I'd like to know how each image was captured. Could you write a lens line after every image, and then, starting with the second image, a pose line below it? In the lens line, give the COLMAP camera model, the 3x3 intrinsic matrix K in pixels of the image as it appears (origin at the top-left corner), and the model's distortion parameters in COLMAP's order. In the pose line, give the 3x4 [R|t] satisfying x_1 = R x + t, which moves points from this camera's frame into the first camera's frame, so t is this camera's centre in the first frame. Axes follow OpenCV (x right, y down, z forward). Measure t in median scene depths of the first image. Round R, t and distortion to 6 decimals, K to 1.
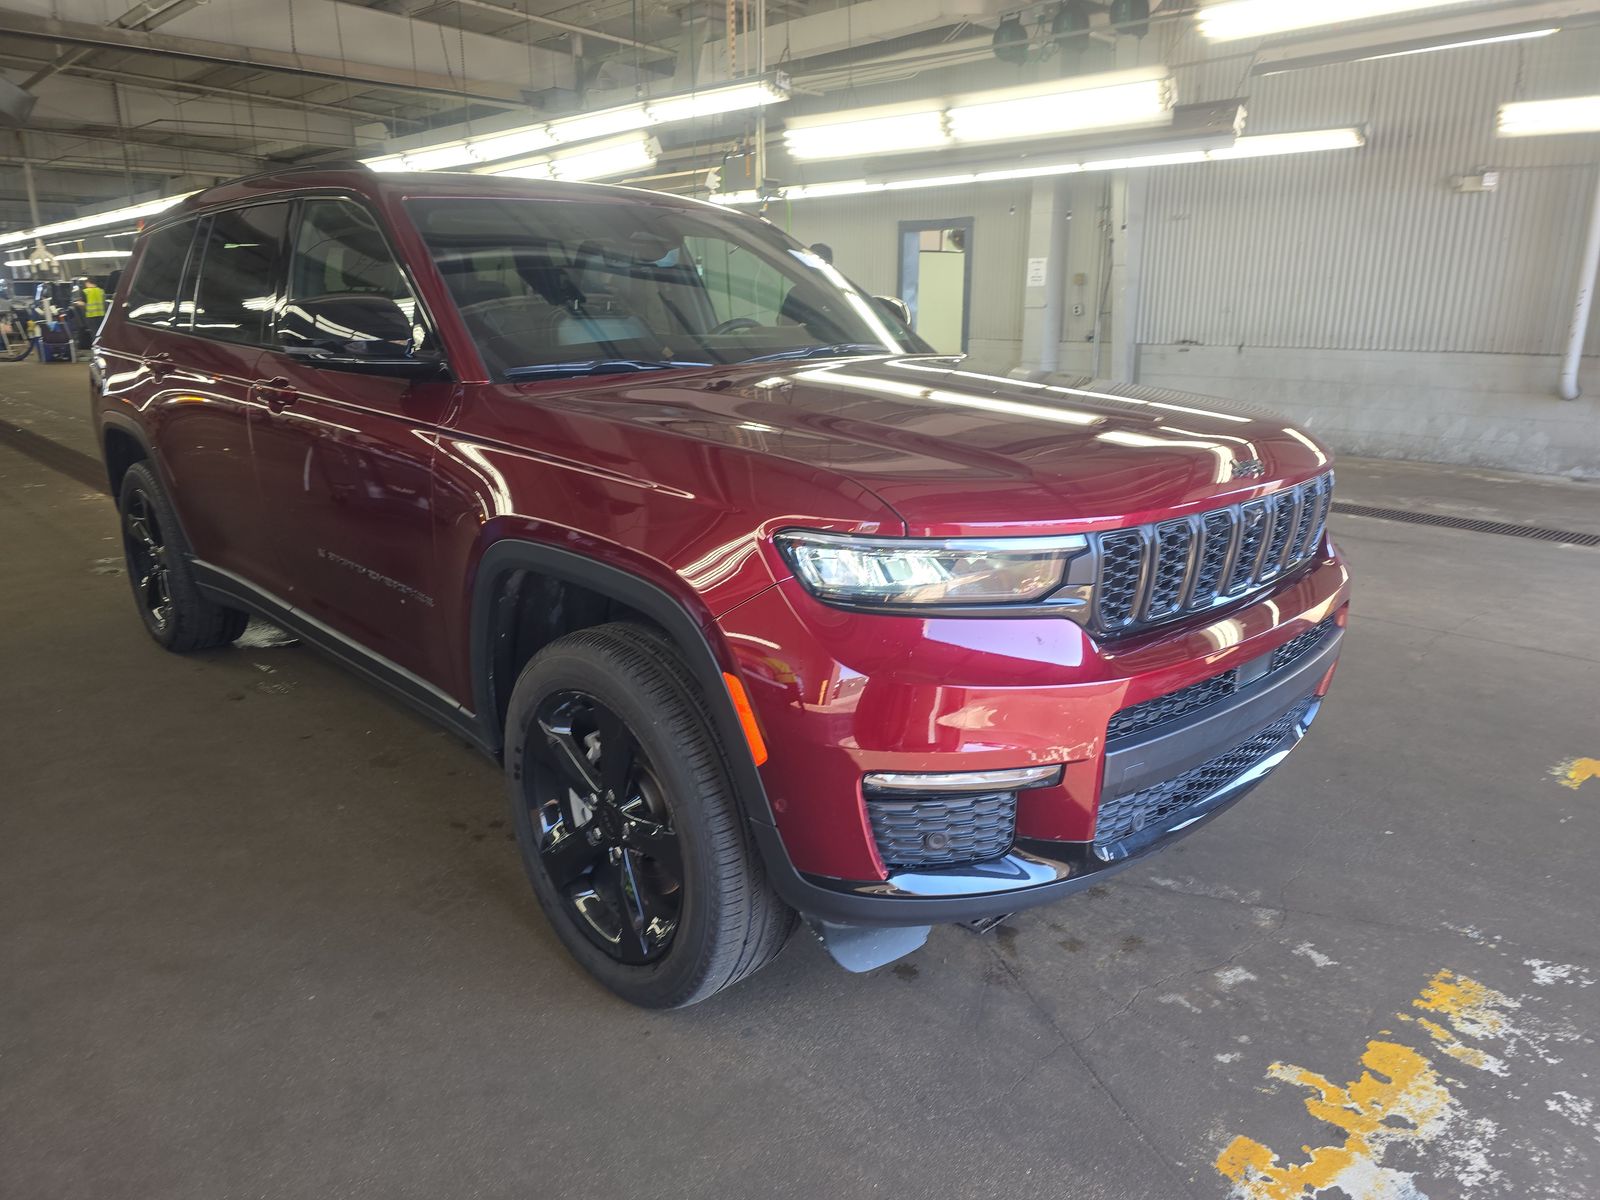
lens RADIAL K [[1059.4, 0, 800.0], [0, 1059.4, 600.0], [0, 0, 1]] dist [0.023139, -0.003303]
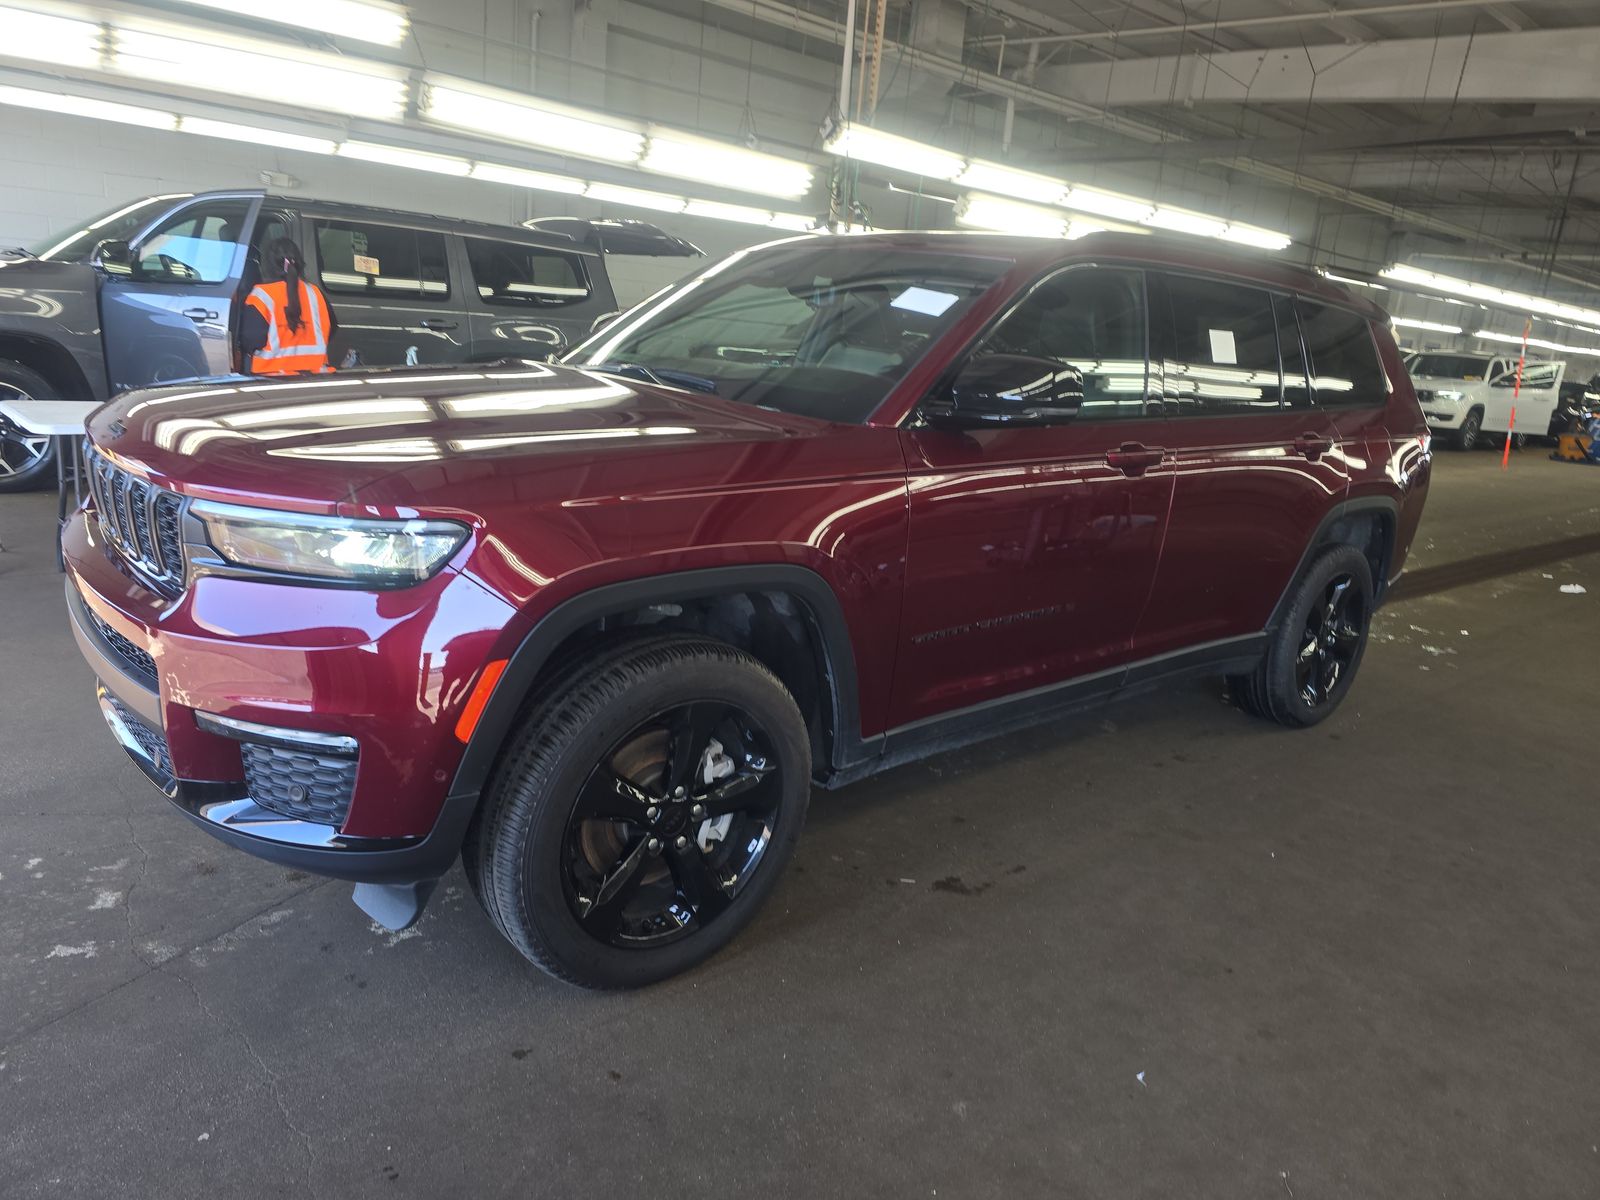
lens RADIAL K [[1076.5, 0, 800.0], [0, 1076.5, 600.0], [0, 0, 1]] dist [0.011816, 0.002286]
pose [[-0.051769, 0.246532, -0.967751, 0.542203], [-0.358647, 0.899814, 0.248410, -0.177074], [0.932037, 0.359941, 0.041836, 0.599742]]
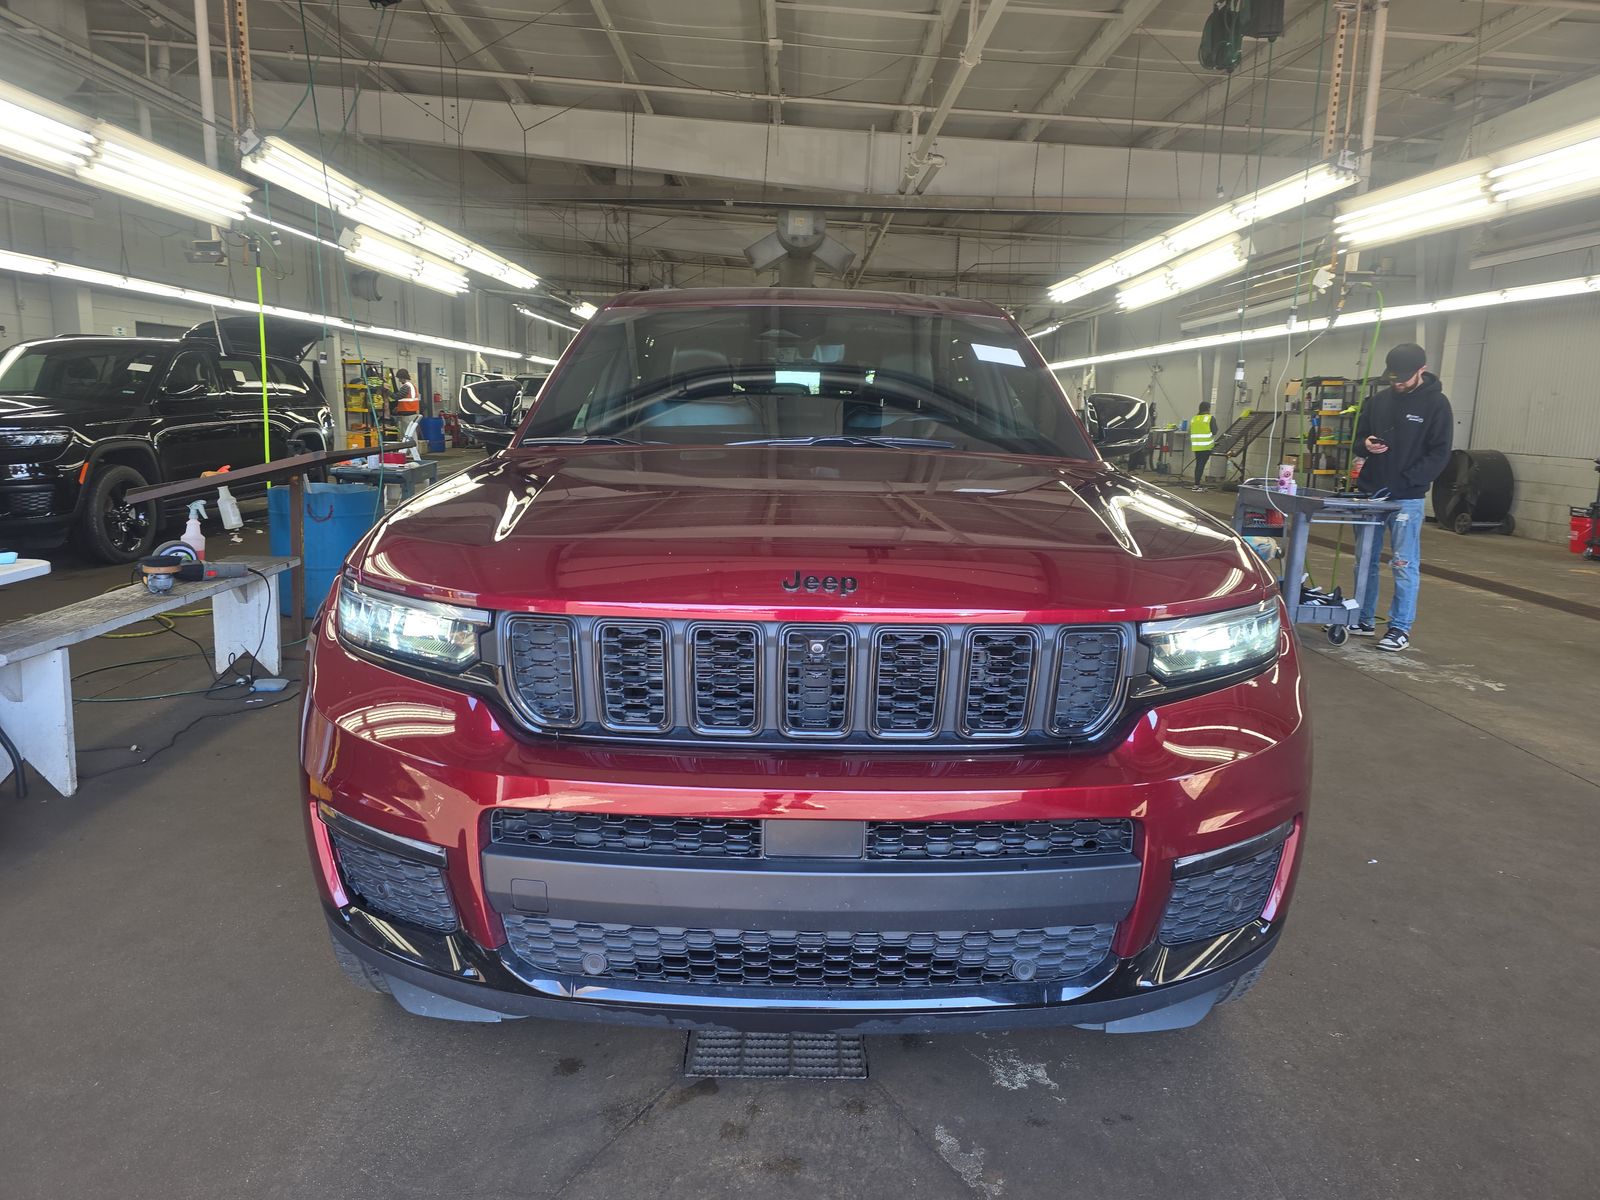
lens RADIAL K [[1076.5, 0, 800.0], [0, 1076.5, 600.0], [0, 0, 1]] dist [0.011816, 0.002286]
pose [[0.729941, 0.137408, -0.669556, 0.338118], [-0.210081, 0.977269, -0.028470, -0.028739], [0.650425, 0.161442, 0.742216, 0.144020]]
